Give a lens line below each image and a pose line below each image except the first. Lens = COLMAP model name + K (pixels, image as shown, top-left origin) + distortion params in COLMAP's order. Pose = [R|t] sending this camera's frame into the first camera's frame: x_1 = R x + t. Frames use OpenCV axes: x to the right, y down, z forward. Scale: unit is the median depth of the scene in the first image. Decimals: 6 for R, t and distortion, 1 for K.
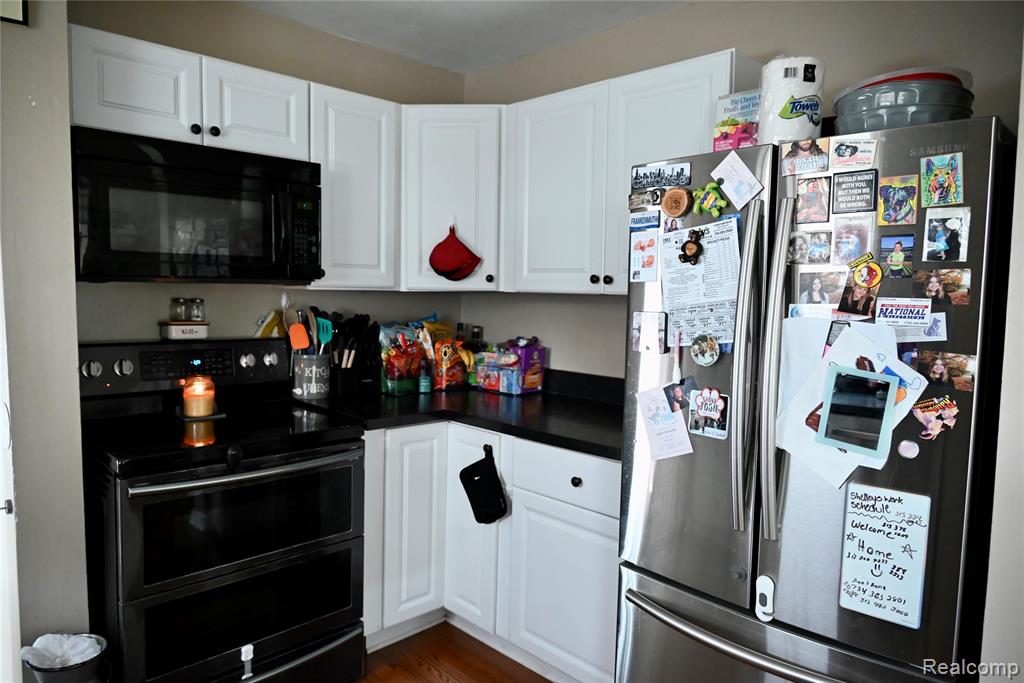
lens RADIAL K [[665.0, 0, 513.9], [0, 665.0, 344.1], [0, 0, 1]] dist [-0.002301, -0.004707]
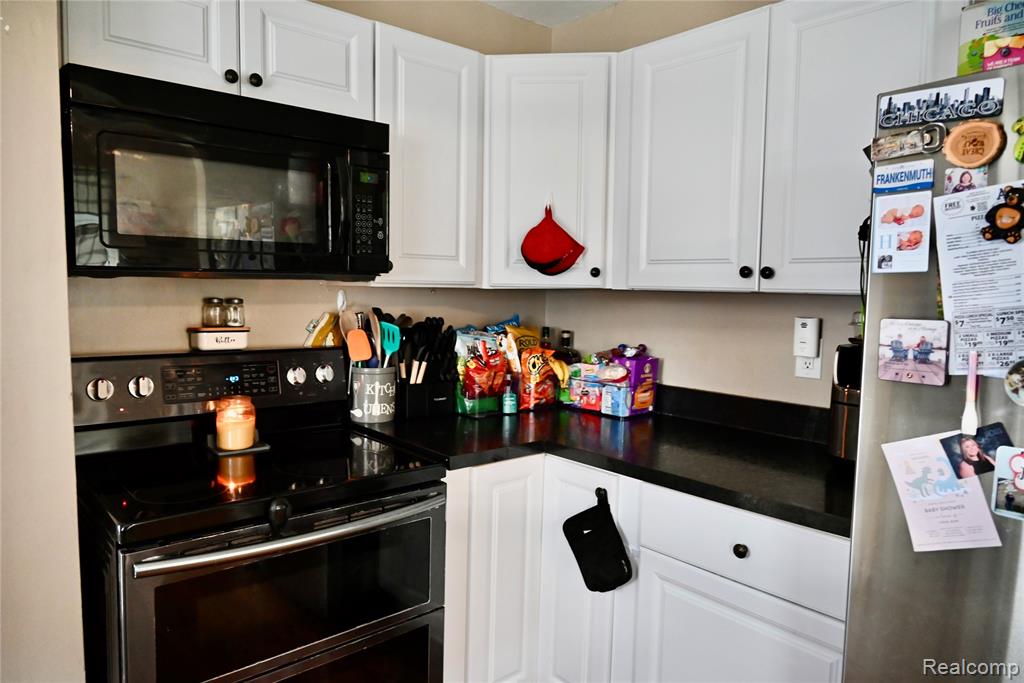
lens RADIAL K [[665.0, 0, 513.9], [0, 665.0, 344.1], [0, 0, 1]] dist [-0.002301, -0.004707]
pose [[0.998089, 0.002770, -0.061726, -0.092730], [-0.002589, 0.999992, 0.003010, -0.016821], [0.061734, -0.002844, 0.998089, 0.223971]]
